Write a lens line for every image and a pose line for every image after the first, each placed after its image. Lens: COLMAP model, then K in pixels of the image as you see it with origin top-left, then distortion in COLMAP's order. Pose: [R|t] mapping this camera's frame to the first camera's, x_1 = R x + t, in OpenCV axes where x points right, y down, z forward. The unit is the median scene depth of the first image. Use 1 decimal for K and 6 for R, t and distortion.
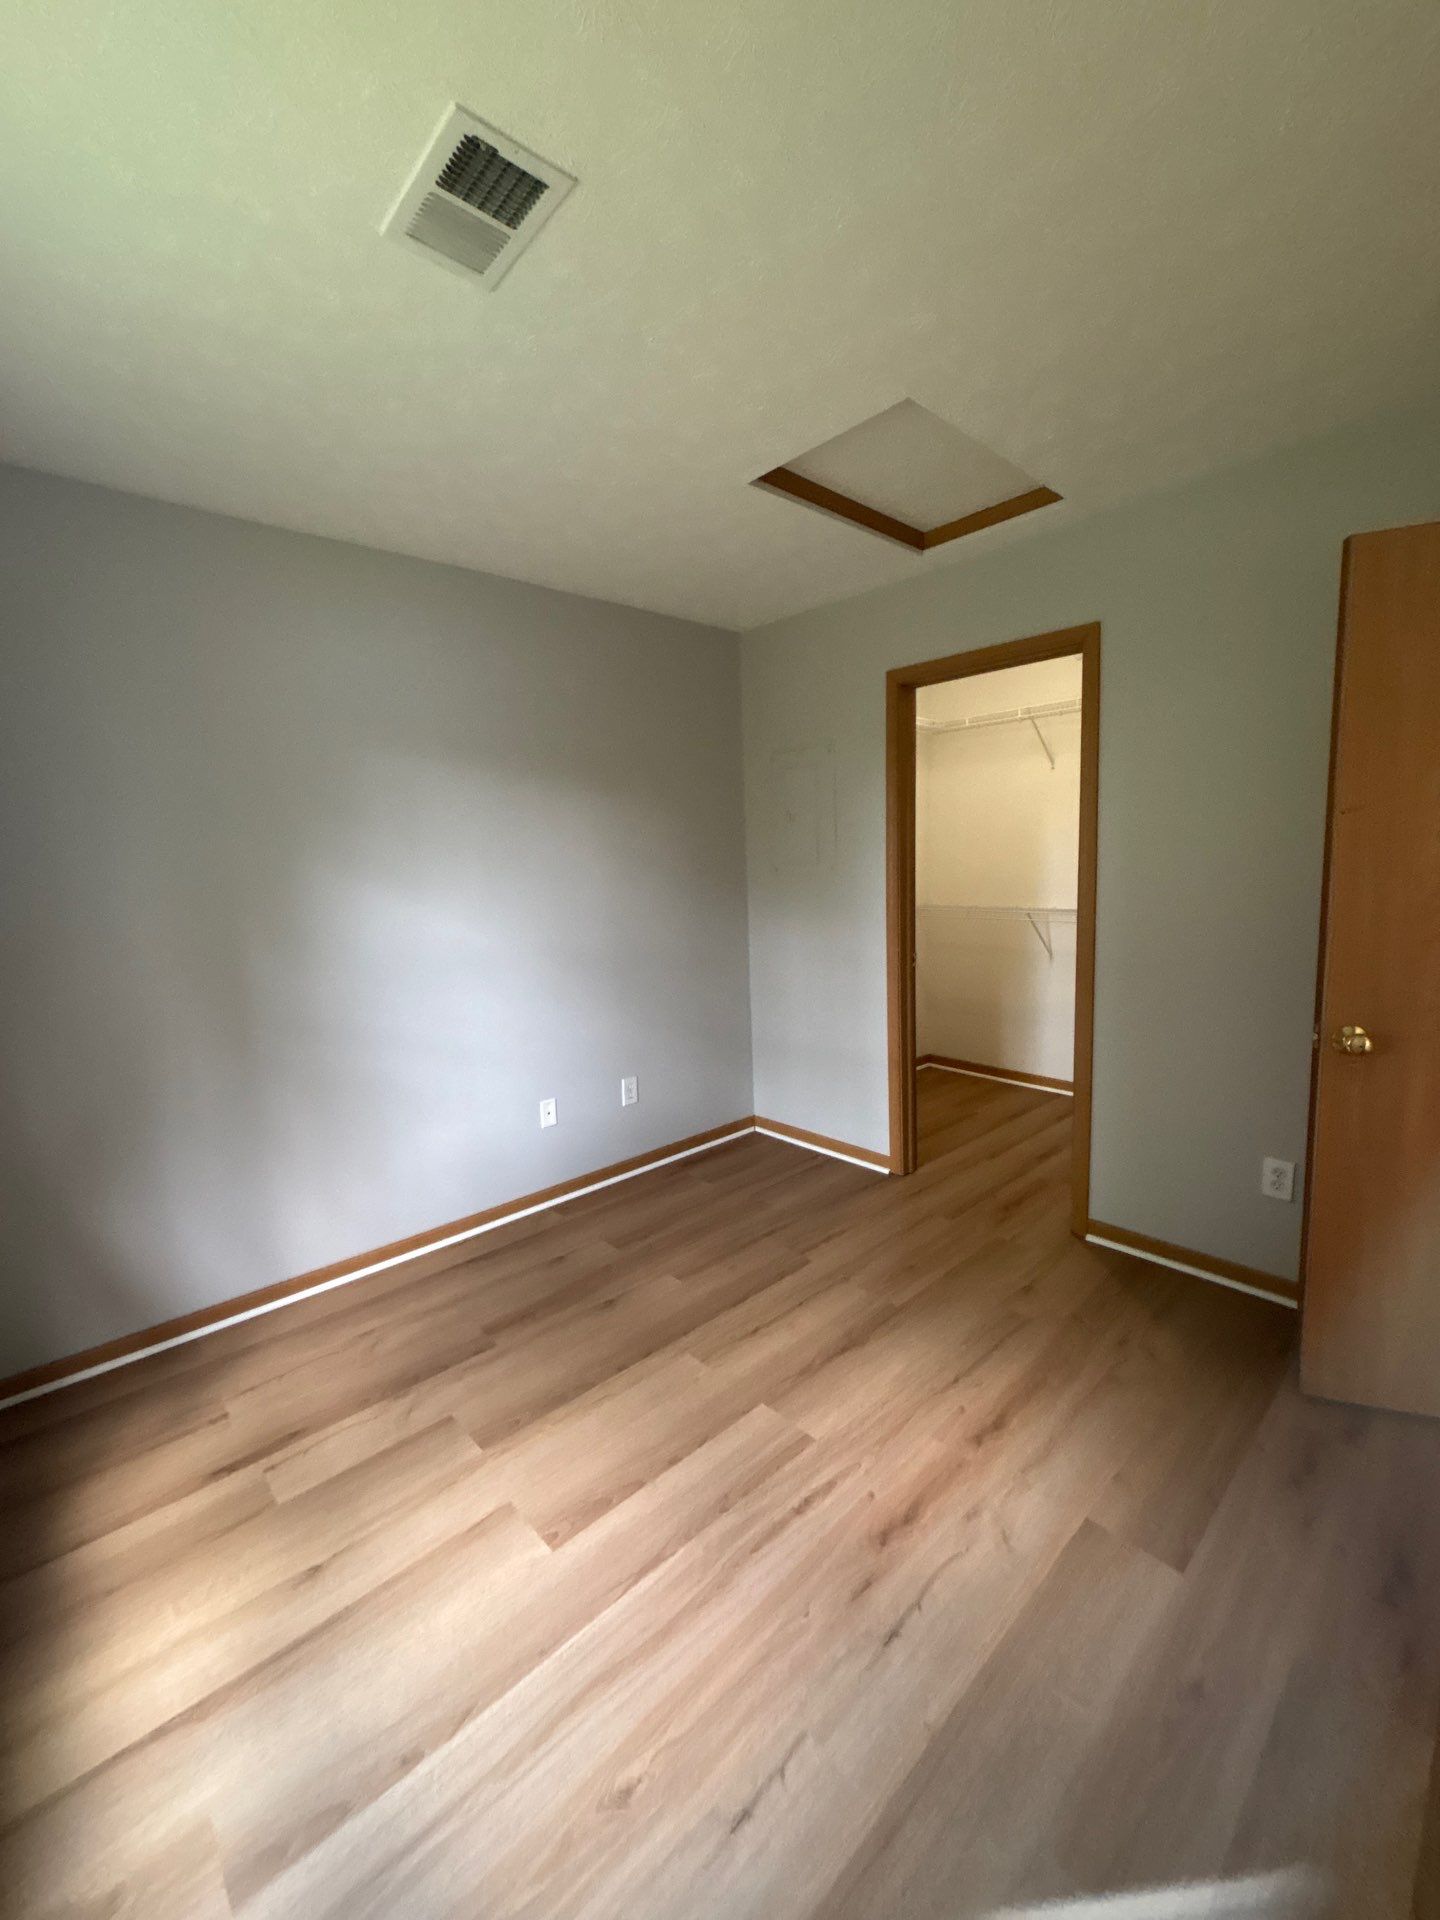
lens RADIAL K [[802.1, 0, 725.7], [0, 802.1, 955.2], [0, 0, 1]] dist [0.001155, 0.000552]
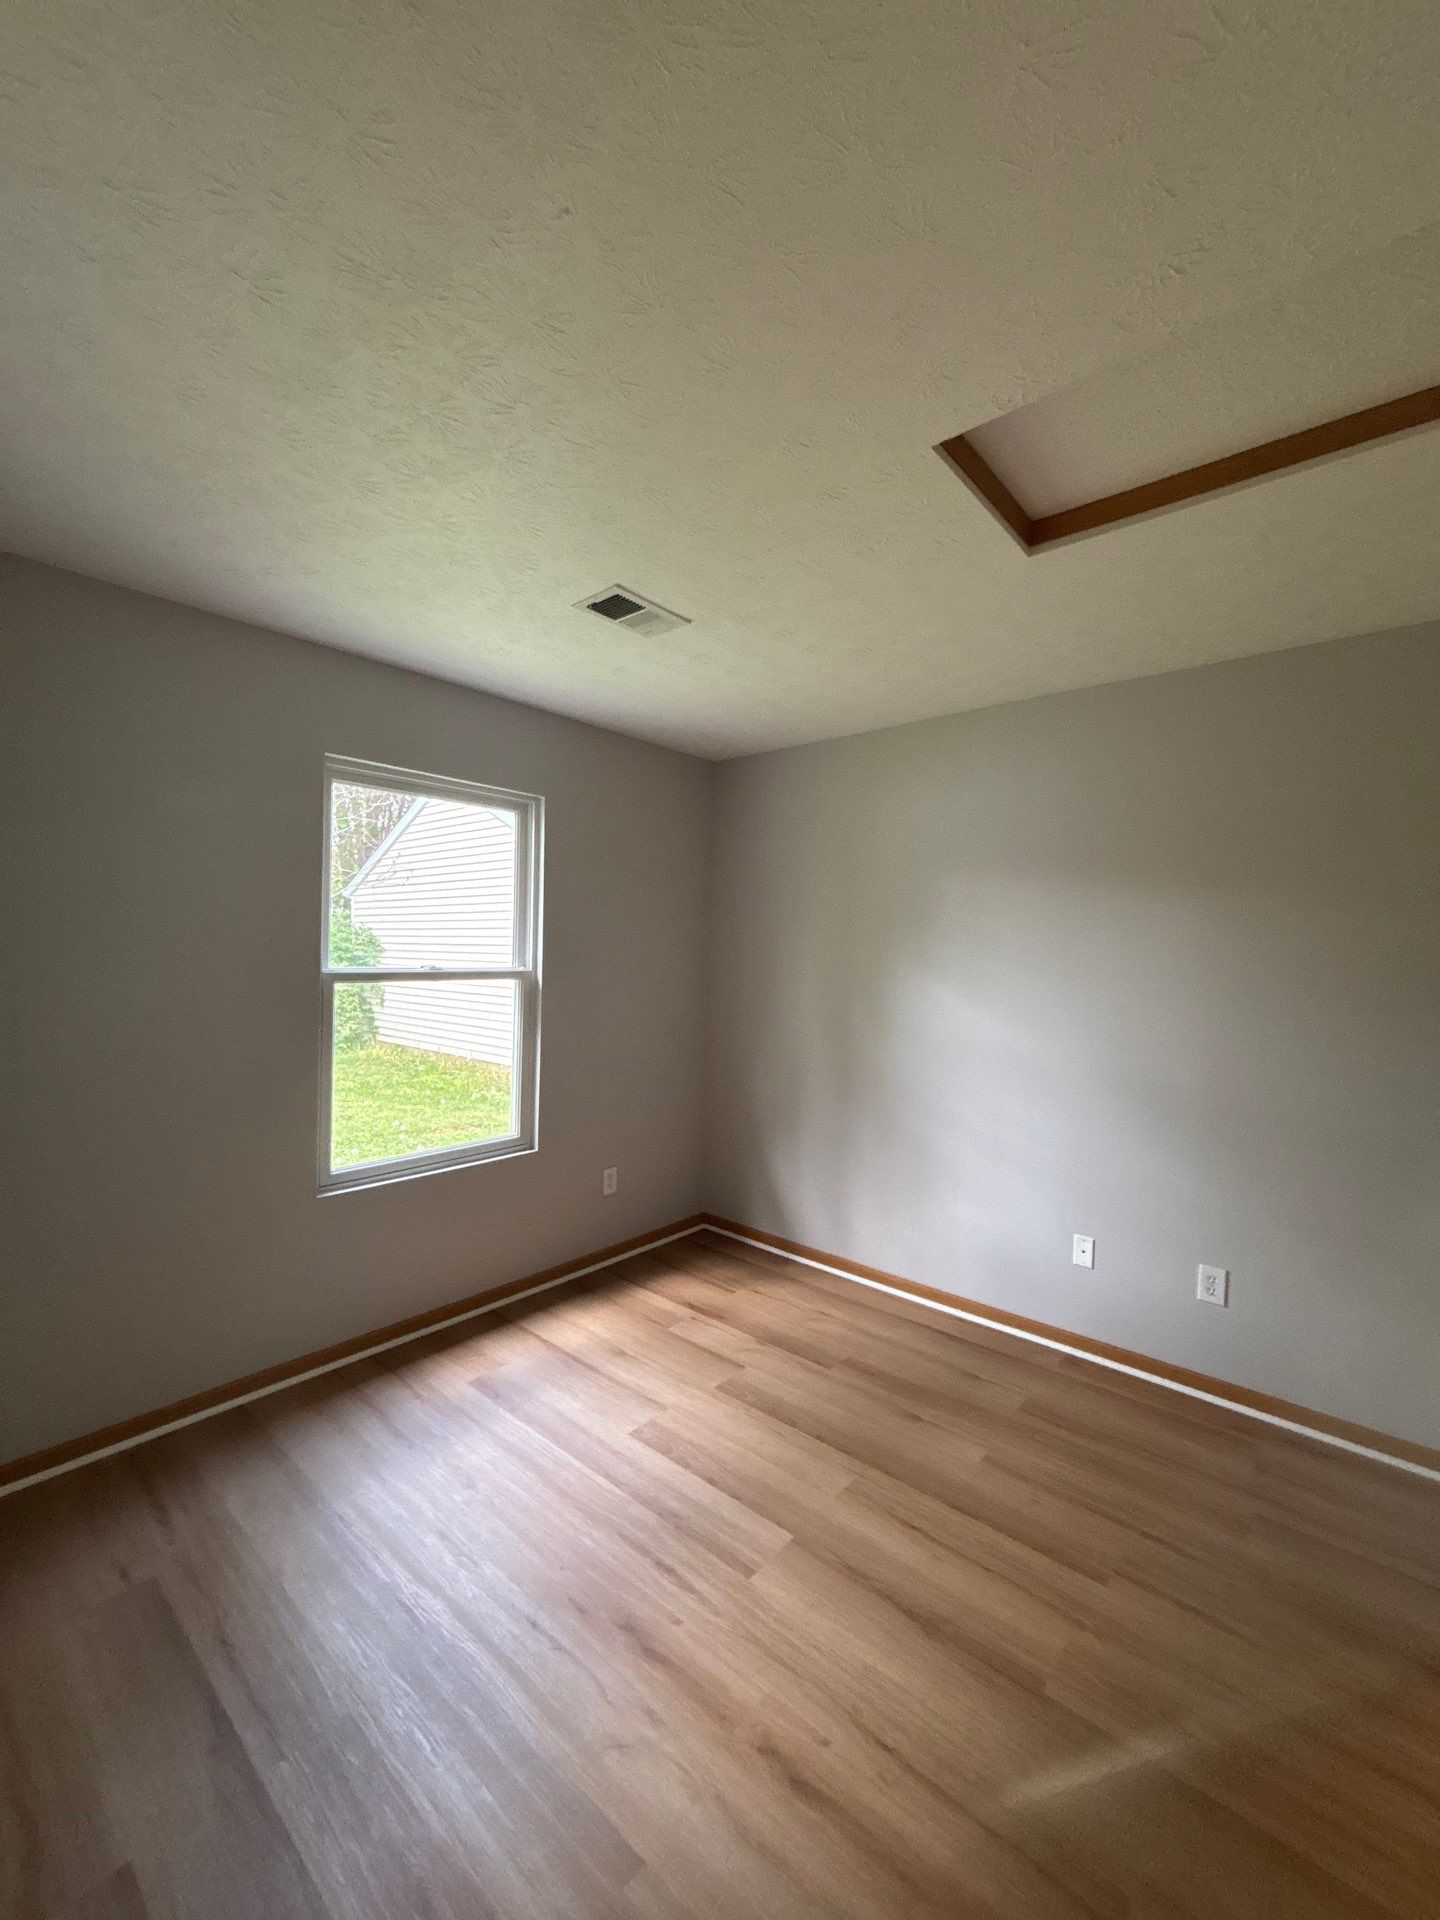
lens RADIAL K [[802.1, 0, 725.7], [0, 802.1, 955.2], [0, 0, 1]] dist [0.001155, 0.000552]
pose [[0.076288, 0.038003, -0.996361, 0.929047], [-0.142579, 0.989420, 0.026822, -0.146474], [0.986839, 0.140014, 0.080900, 0.698756]]
